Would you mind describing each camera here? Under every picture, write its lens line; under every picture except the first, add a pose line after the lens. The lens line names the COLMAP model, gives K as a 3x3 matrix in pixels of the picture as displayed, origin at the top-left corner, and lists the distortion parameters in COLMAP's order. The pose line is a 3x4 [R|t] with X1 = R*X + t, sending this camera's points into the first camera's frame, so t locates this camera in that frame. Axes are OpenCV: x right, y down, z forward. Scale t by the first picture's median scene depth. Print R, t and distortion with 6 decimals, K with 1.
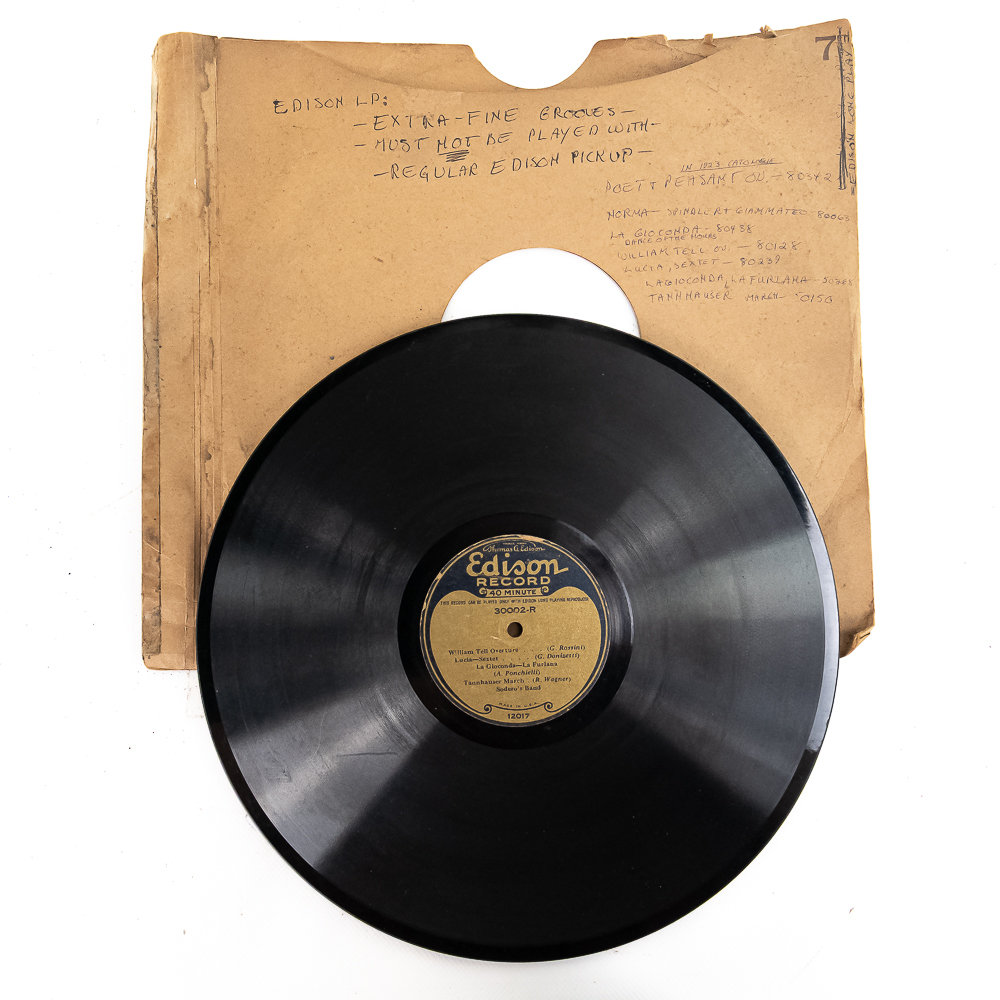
lens RADIAL K [[1066.4, 0, 499.3], [0, 1066.4, 502.8], [0, 0, 1]] dist [0.002947, 0.000000]
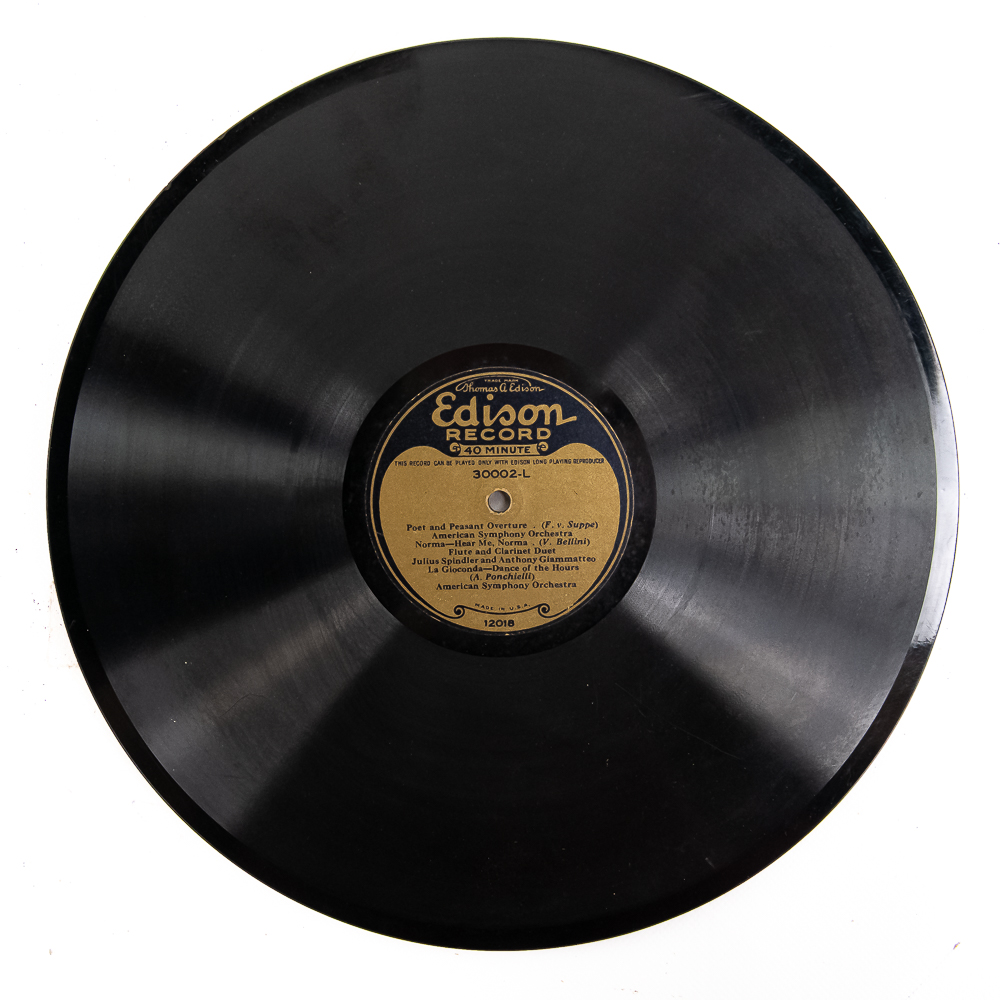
lens RADIAL K [[1668.3, 0, 502.7], [0, 1668.3, 502.7], [0, 0, 1]] dist [0.123553, 0.000000]
pose [[0.999822, 0.015792, -0.010340, 0.028436], [-0.014310, 0.991361, 0.130379, -0.025574], [0.012309, -0.130208, 0.991410, -0.100456]]
